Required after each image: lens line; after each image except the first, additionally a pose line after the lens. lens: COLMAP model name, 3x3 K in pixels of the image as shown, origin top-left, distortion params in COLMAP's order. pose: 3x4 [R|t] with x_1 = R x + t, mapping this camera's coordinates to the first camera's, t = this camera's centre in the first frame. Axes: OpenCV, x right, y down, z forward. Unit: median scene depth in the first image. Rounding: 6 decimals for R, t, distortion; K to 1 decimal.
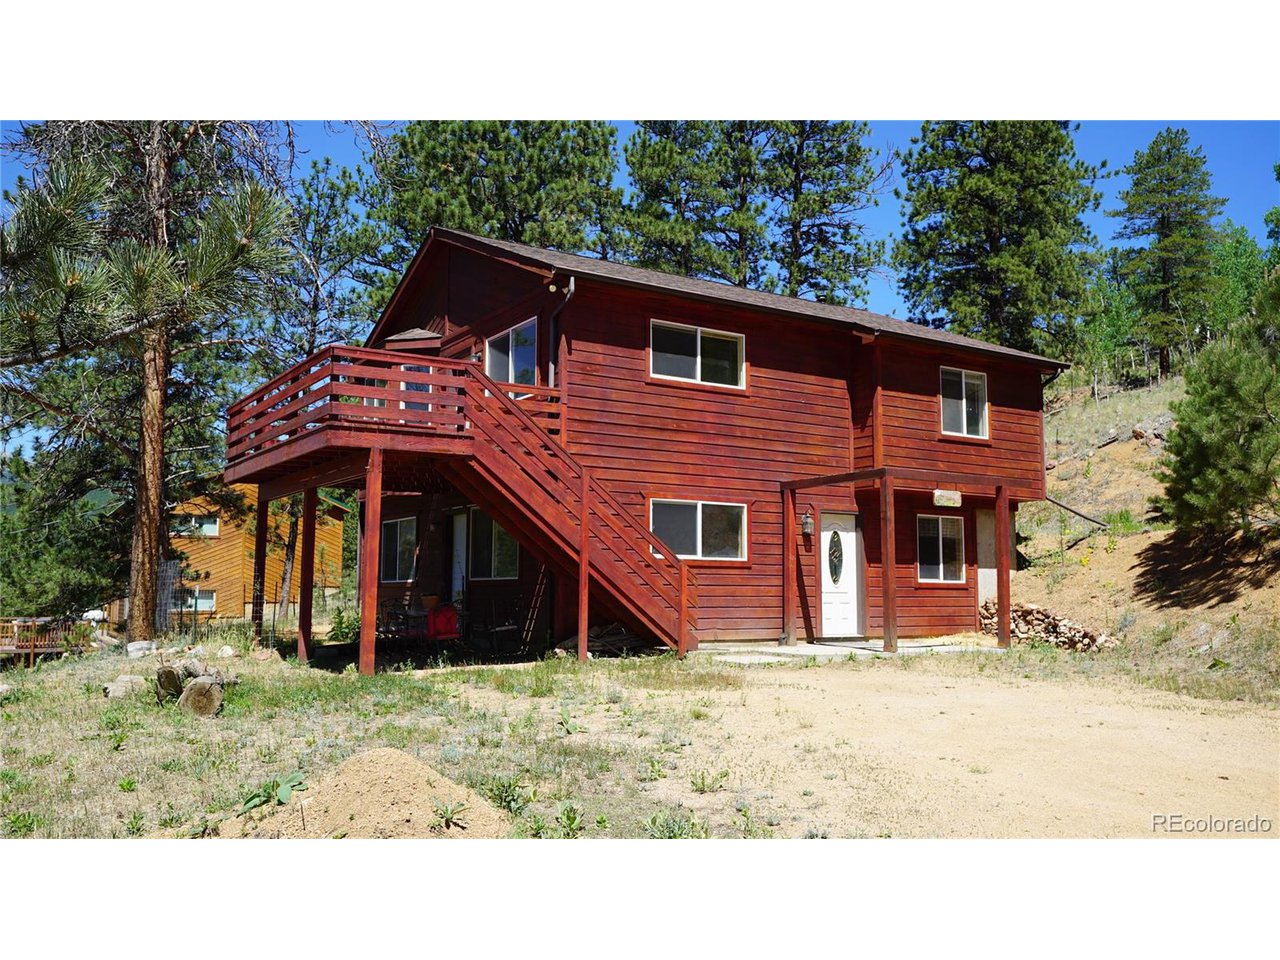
lens RADIAL K [[1062.3, 0, 640.0], [0, 1062.3, 480.0], [0, 0, 1]] dist [0.007855, 0.001732]
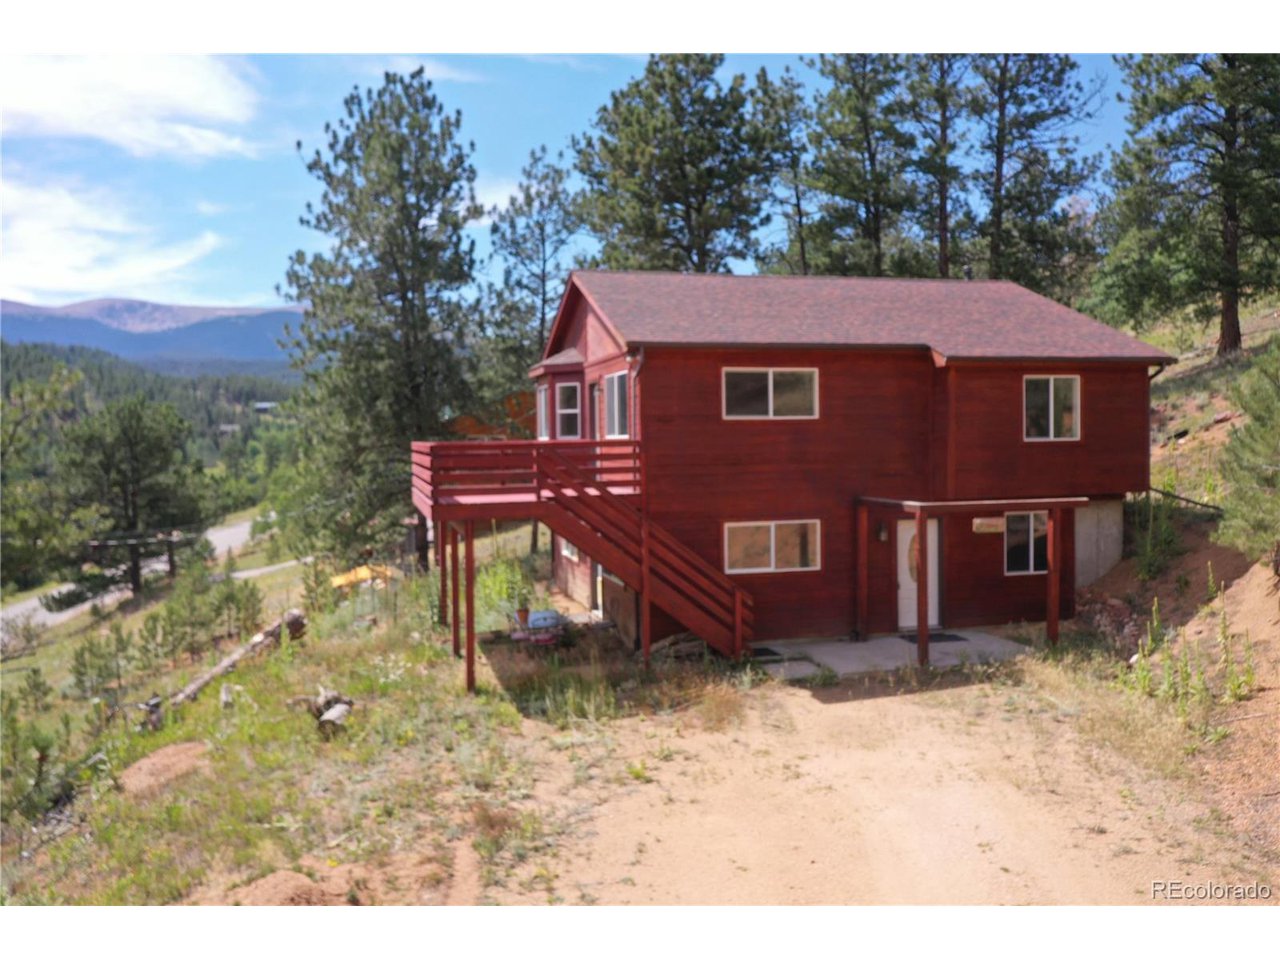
lens RADIAL K [[1026.6, 0, 658.1], [0, 1026.6, 479.6], [0, 0, 1]] dist [0.007193, 0.000760]
pose [[0.956912, -0.005842, -0.290320, 0.138433], [0.048418, 0.989011, 0.139689, -0.099334], [0.286314, -0.147726, 0.946679, -0.050121]]
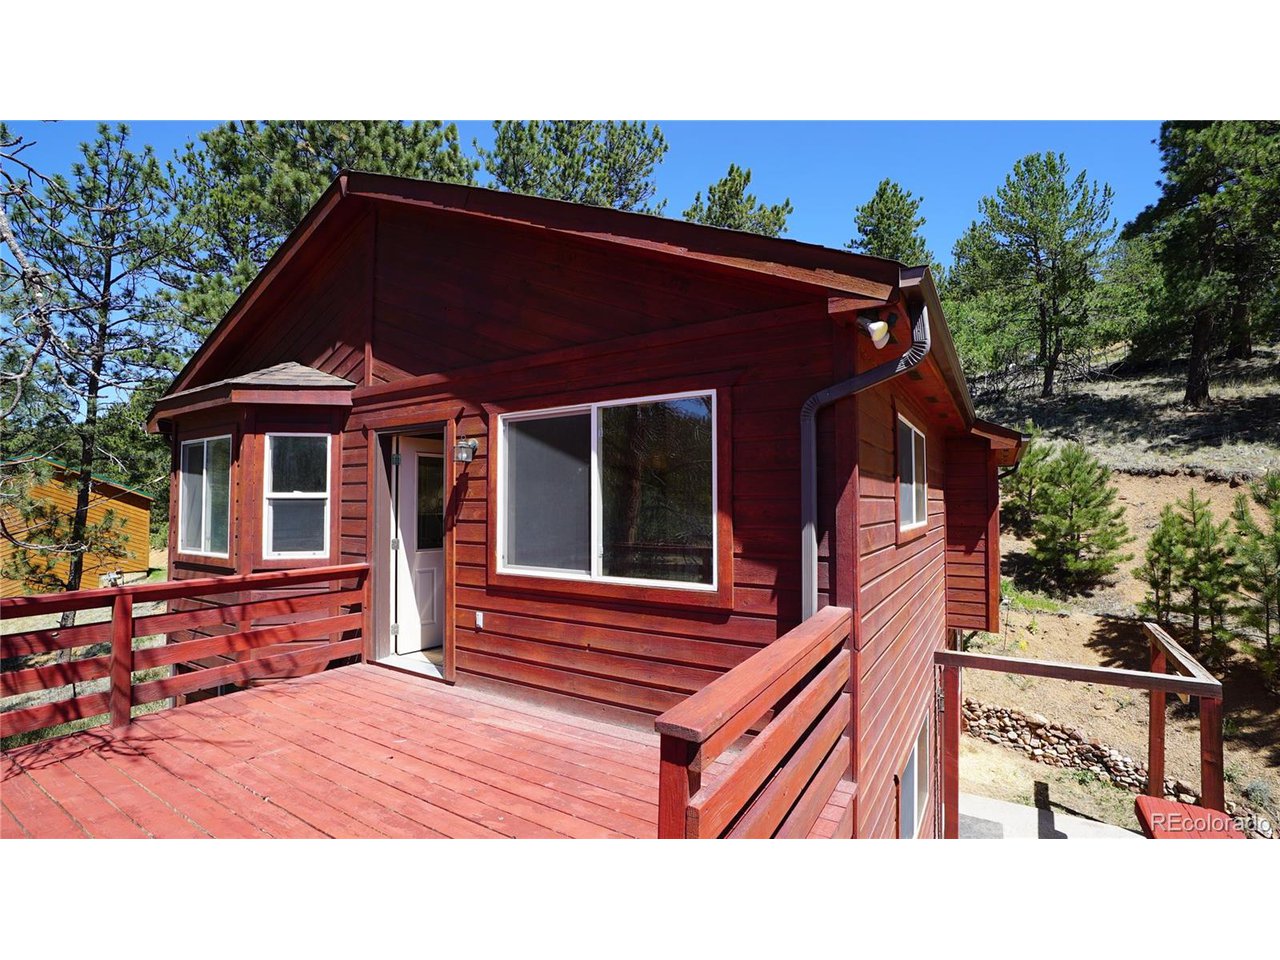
lens RADIAL K [[589.8, 0, 640.0], [0, 589.8, 480.0], [0, 0, 1]] dist [-0.080221, 0.029433]
pose [[0.904561, 0.011767, 0.426183, -0.111441], [-0.039768, 0.997590, 0.056863, -0.067938], [-0.424486, -0.068384, 0.902848, 0.417922]]
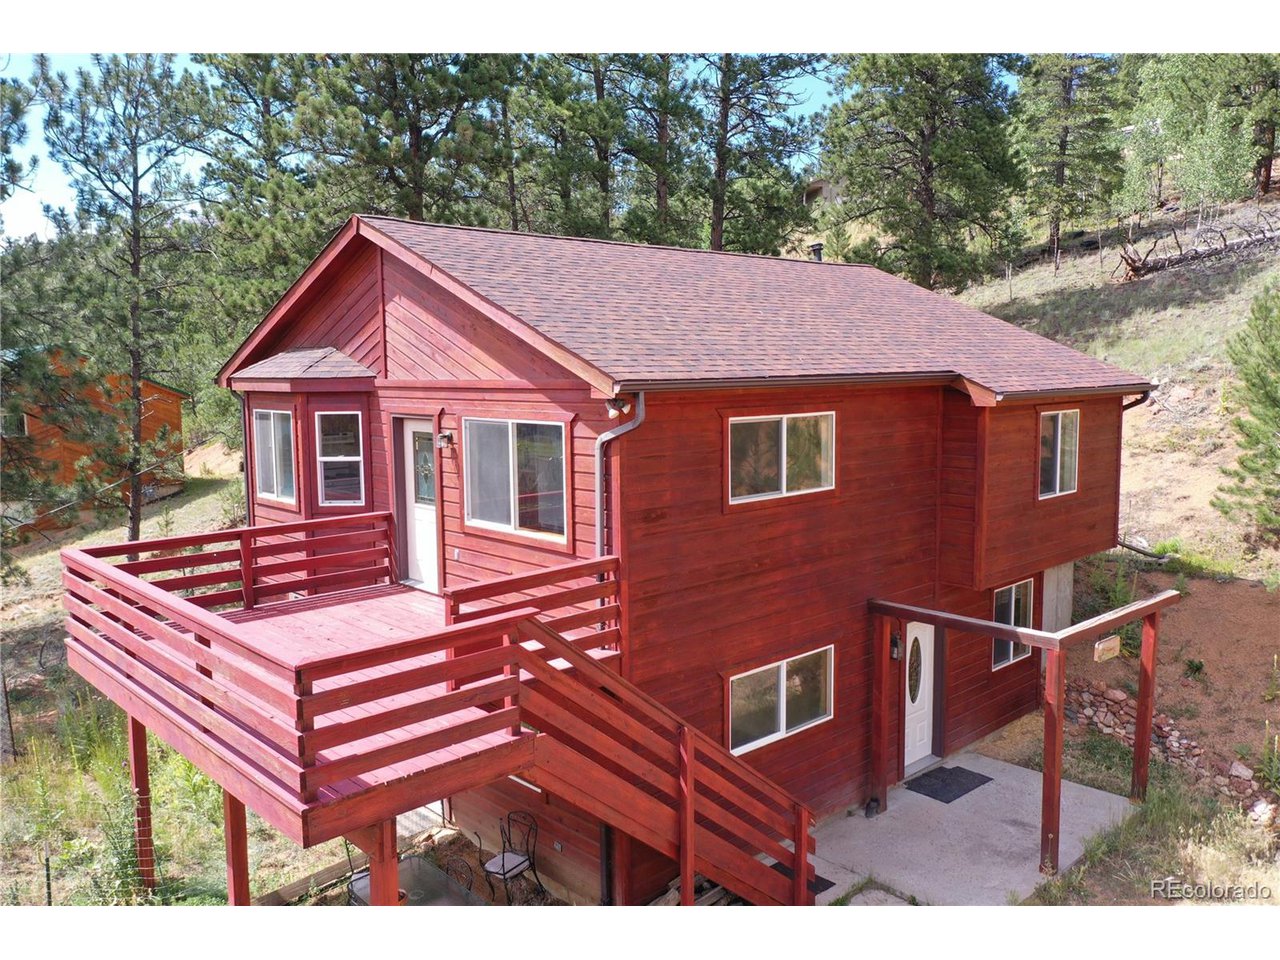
lens RADIAL K [[999.0, 0, 646.1], [0, 999.0, 460.3], [0, 0, 1]] dist [0.003889, 0.000398]
pose [[0.982875, -0.031949, 0.181482, -0.082261], [-0.005385, 0.979454, 0.201595, -0.131927], [-0.184194, -0.199120, 0.962509, 0.202932]]
